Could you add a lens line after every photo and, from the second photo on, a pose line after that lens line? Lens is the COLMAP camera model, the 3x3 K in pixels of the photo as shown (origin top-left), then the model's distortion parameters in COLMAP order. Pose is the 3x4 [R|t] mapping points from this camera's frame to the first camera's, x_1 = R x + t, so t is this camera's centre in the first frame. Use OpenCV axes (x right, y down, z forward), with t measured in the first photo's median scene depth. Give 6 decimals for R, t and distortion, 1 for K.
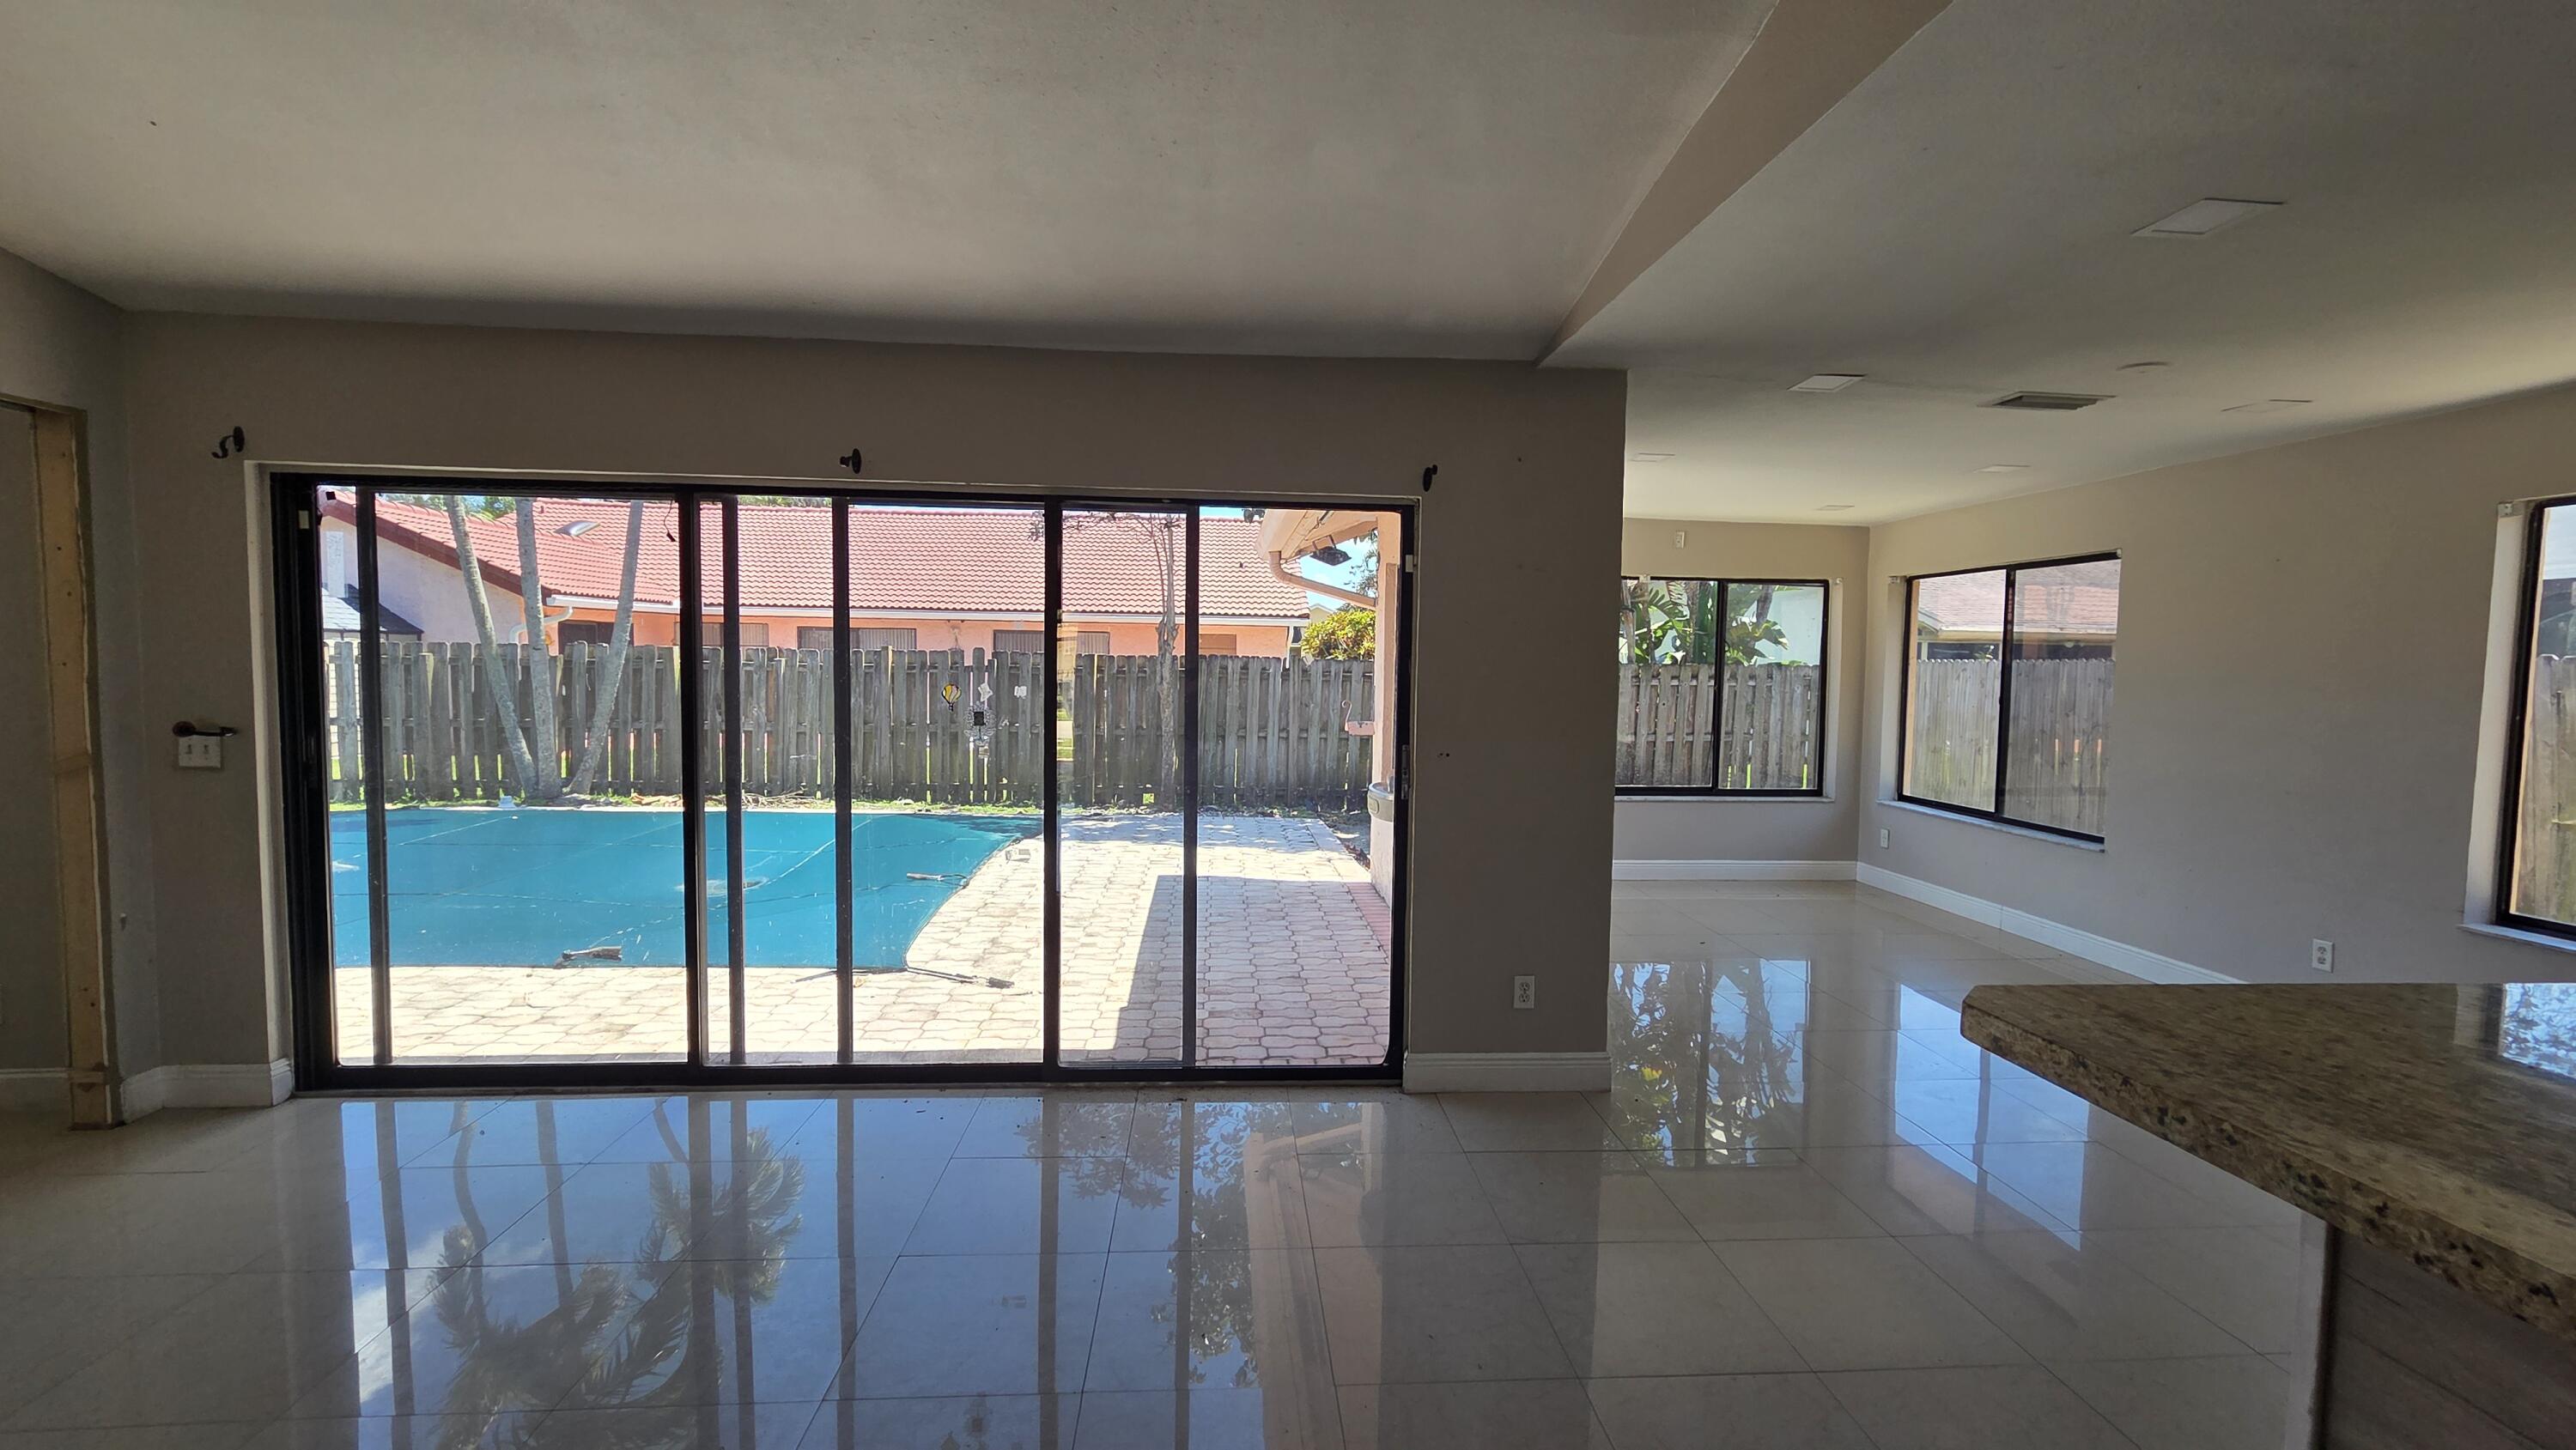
lens RADIAL K [[1065.0, 0, 1288.0], [0, 1065.0, 725.0], [0, 0, 1]] dist [-0.000550, -0.000072]
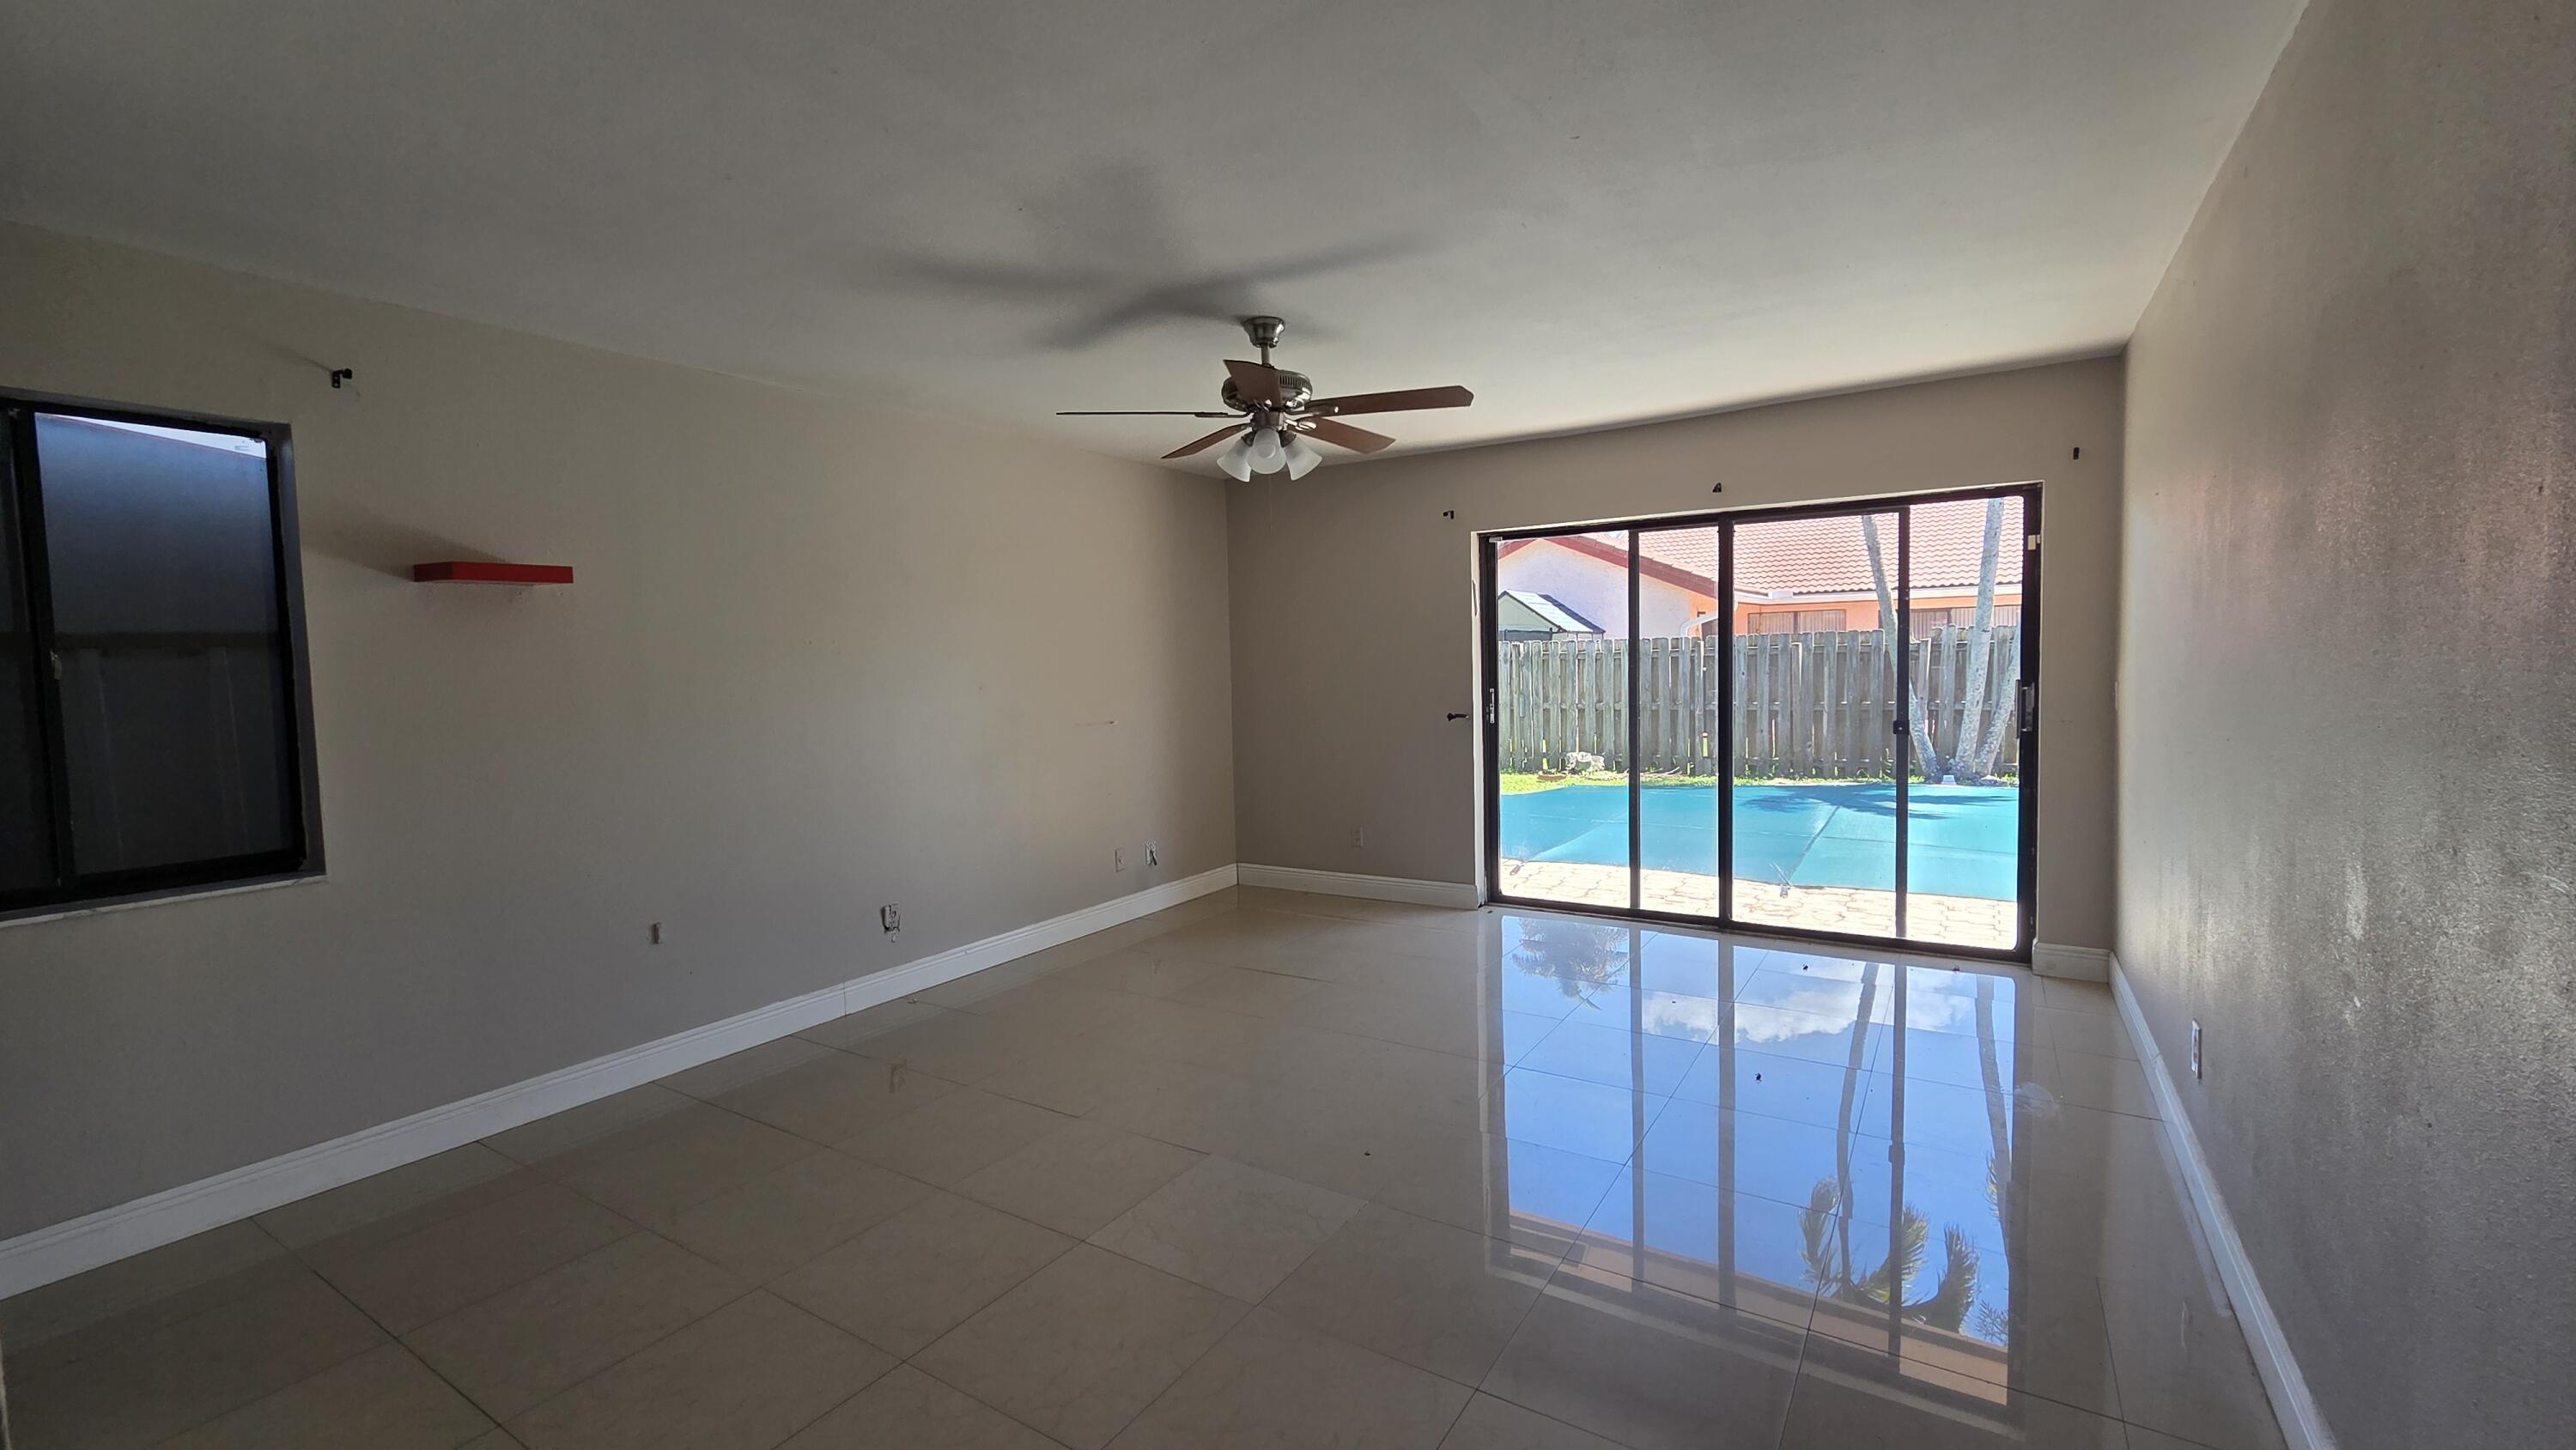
lens RADIAL K [[1065.0, 0, 1288.0], [0, 1065.0, 725.0], [0, 0, 1]] dist [-0.000550, -0.000072]
pose [[0.532189, 0.030998, -0.846058, 0.494225], [-0.020037, 0.999511, 0.024016, 0.037563], [0.846388, 0.004172, 0.532550, -0.266890]]
